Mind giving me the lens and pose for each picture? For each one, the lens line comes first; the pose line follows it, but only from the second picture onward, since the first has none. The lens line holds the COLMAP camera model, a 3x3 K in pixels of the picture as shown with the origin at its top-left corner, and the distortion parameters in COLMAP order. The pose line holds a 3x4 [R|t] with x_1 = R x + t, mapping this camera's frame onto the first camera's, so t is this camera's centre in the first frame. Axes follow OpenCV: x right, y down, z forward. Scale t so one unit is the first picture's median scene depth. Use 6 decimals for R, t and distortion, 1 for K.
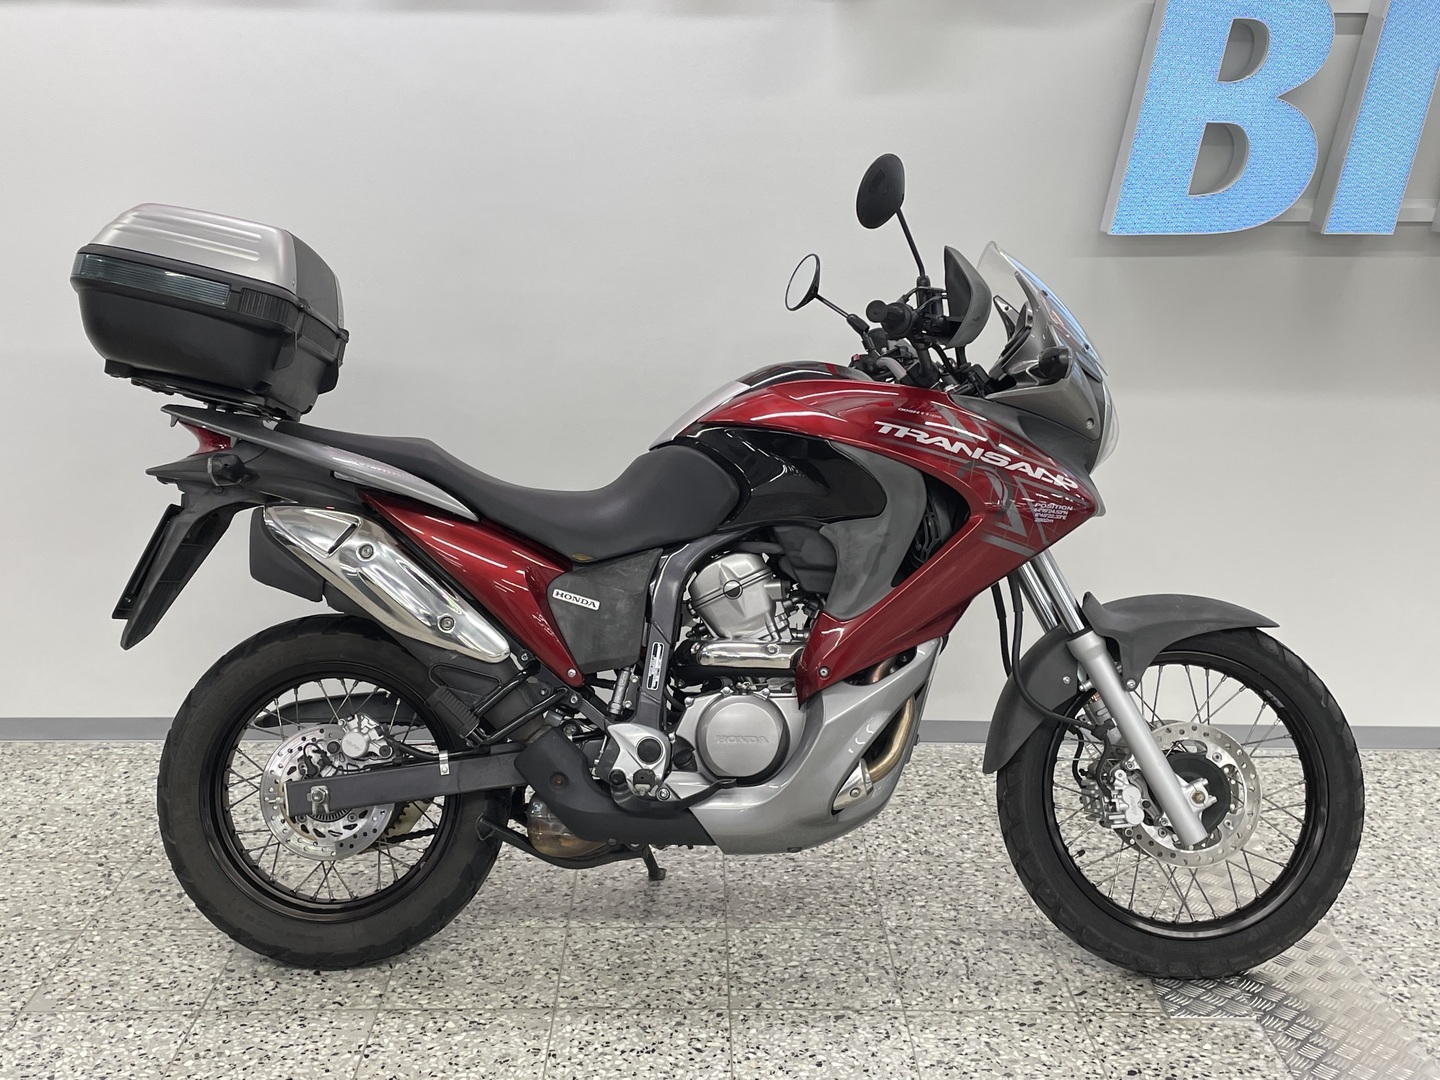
lens RADIAL K [[1765.3, 0, 695.2], [0, 1765.3, 530.1], [0, 0, 1]] dist [0.115020, -0.026609]
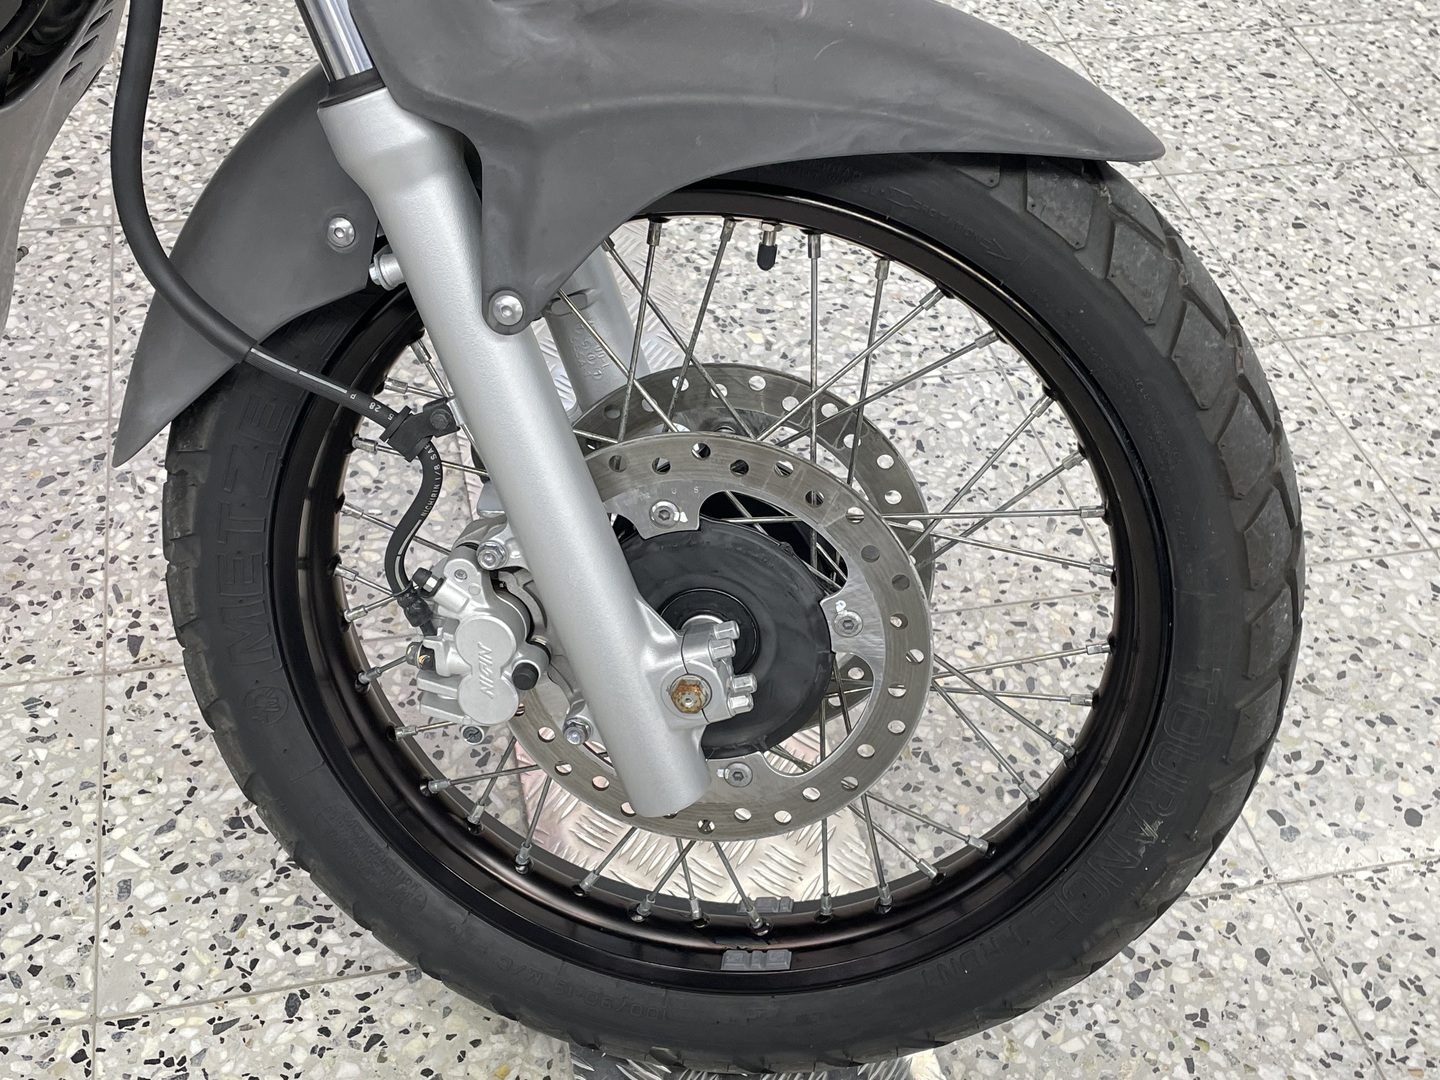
lens RADIAL K [[1701.7, 0, 720.0], [0, 1701.7, 540.0], [0, 0, 1]] dist [0.107625, -0.198498]
pose [[0.965751, 0.222283, -0.133850, 0.323053], [-0.121915, 0.844097, 0.522146, -0.027626], [0.229046, -0.487945, 0.842287, 0.768499]]
